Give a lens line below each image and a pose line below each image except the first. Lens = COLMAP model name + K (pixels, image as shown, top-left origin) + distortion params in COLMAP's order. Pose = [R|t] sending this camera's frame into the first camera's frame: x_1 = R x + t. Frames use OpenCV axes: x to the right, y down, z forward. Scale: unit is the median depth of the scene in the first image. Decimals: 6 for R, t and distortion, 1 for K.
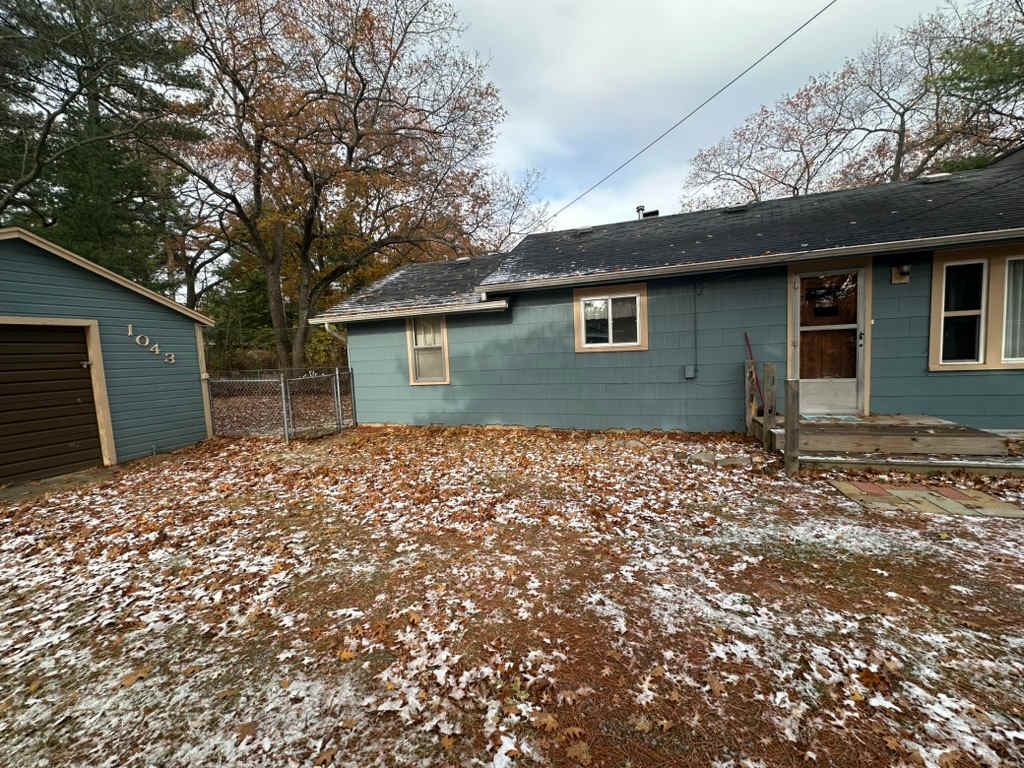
lens RADIAL K [[407.2, 0, 512.0], [0, 407.2, 384.0], [0, 0, 1]] dist [-0.000186, -0.000187]
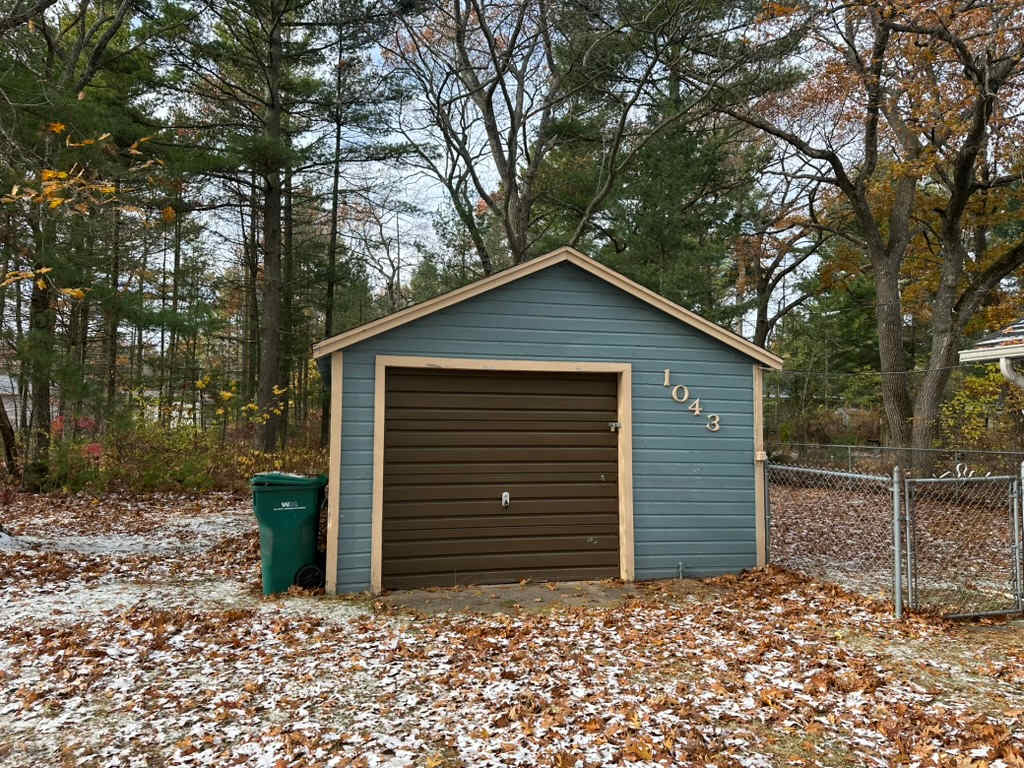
lens RADIAL K [[715.0, 0, 512.0], [0, 715.0, 384.0], [0, 0, 1]] dist [0.071034, -0.080141]
pose [[0.544182, 0.002651, -0.838963, -0.081784], [-0.100970, 0.992933, -0.062356, -0.018926], [0.832869, 0.118643, 0.540604, 0.129477]]
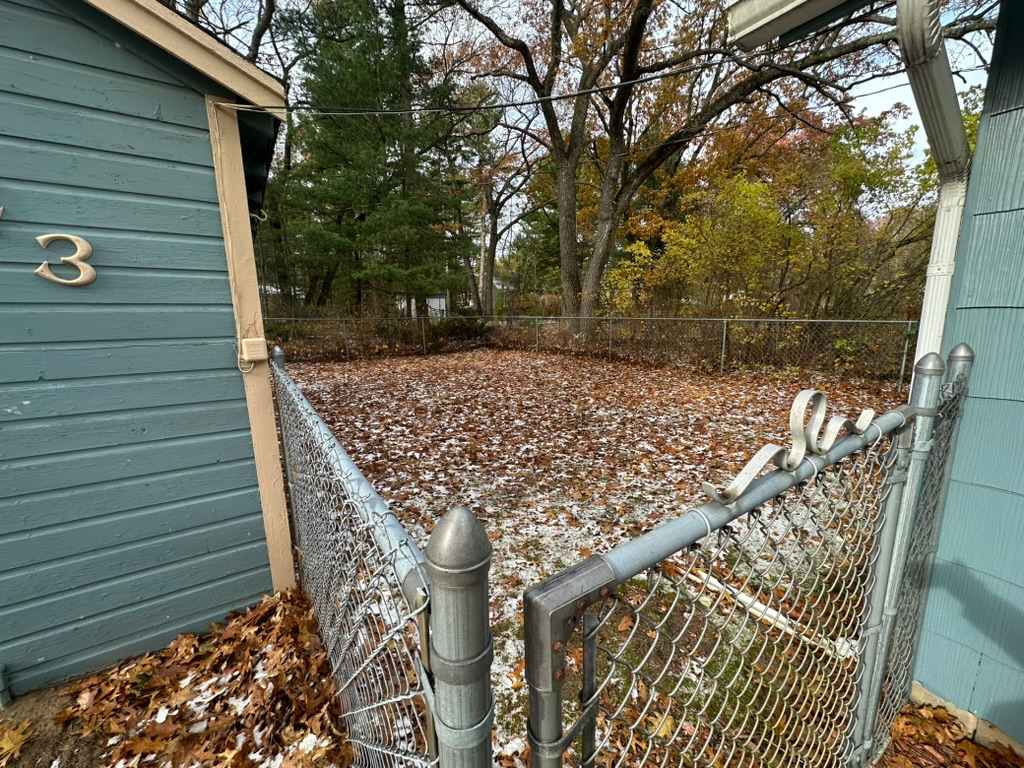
lens RADIAL K [[407.2, 0, 512.0], [0, 407.2, 384.0], [0, 0, 1]] dist [-0.000186, -0.000187]
pose [[0.794258, 0.141683, -0.590830, -0.444211], [-0.068045, 0.987056, 0.145225, -0.038400], [0.603758, -0.075143, 0.793618, 0.804578]]
